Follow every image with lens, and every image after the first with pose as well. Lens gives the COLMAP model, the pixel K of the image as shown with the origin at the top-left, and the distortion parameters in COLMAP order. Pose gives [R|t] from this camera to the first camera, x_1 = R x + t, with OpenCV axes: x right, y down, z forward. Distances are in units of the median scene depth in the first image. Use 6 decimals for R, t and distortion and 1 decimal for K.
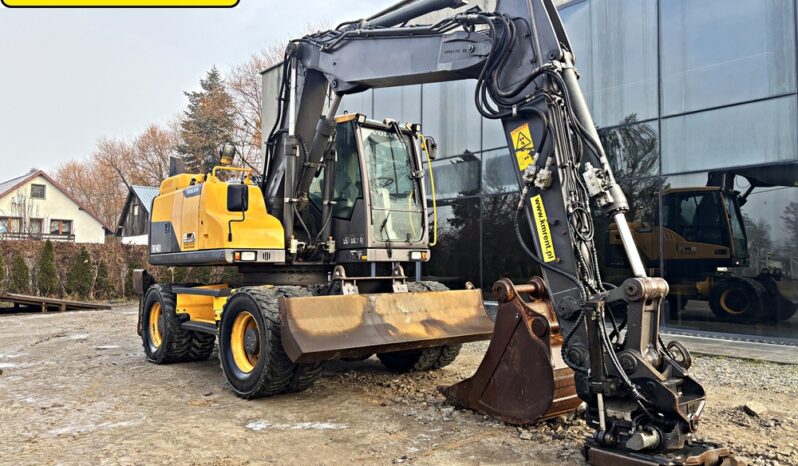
lens RADIAL K [[600.7, 0, 396.4], [0, 600.7, 232.8], [0, 0, 1]] dist [0.050968, -0.052751]
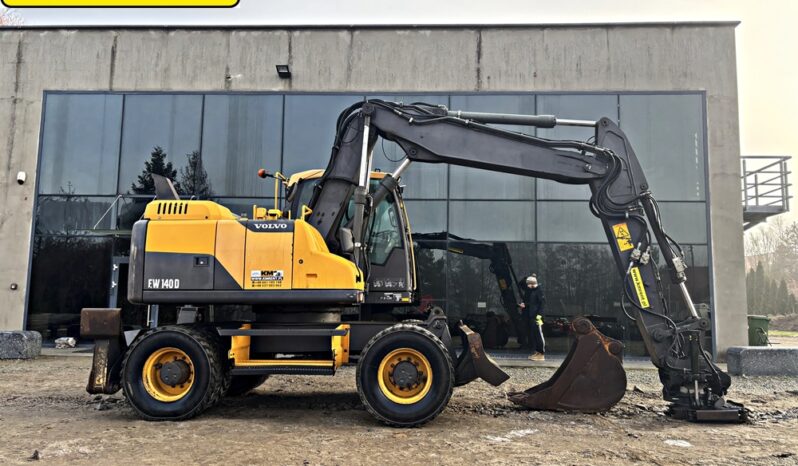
lens RADIAL K [[600.7, 0, 396.6], [0, 600.7, 239.1], [0, 0, 1]] dist [0.050968, -0.052751]
pose [[0.683197, 0.088449, 0.724857, -0.970710], [-0.051902, 0.996009, -0.072616, 0.010299], [-0.728387, 0.011989, 0.685061, 0.226341]]
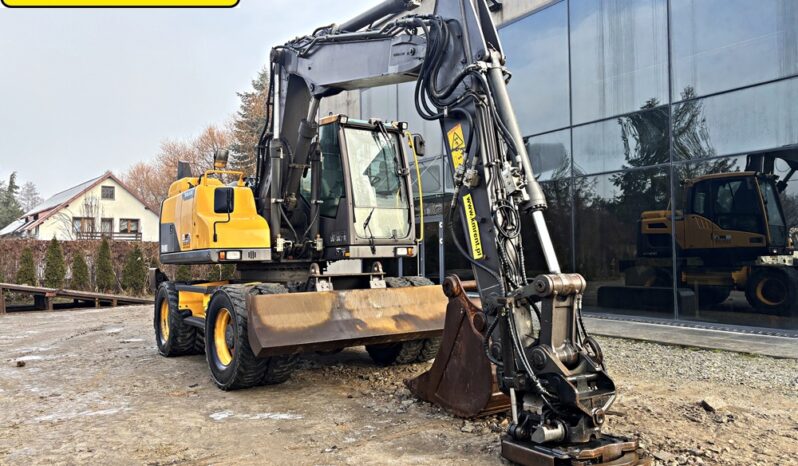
lens RADIAL K [[600.7, 0, 396.7], [0, 600.7, 231.9], [0, 0, 1]] dist [0.050968, -0.052751]
pose [[0.994358, -0.019948, -0.104183, 0.147687], [0.021281, 0.999705, 0.011694, -0.008352], [0.103919, -0.013845, 0.994489, -0.018949]]
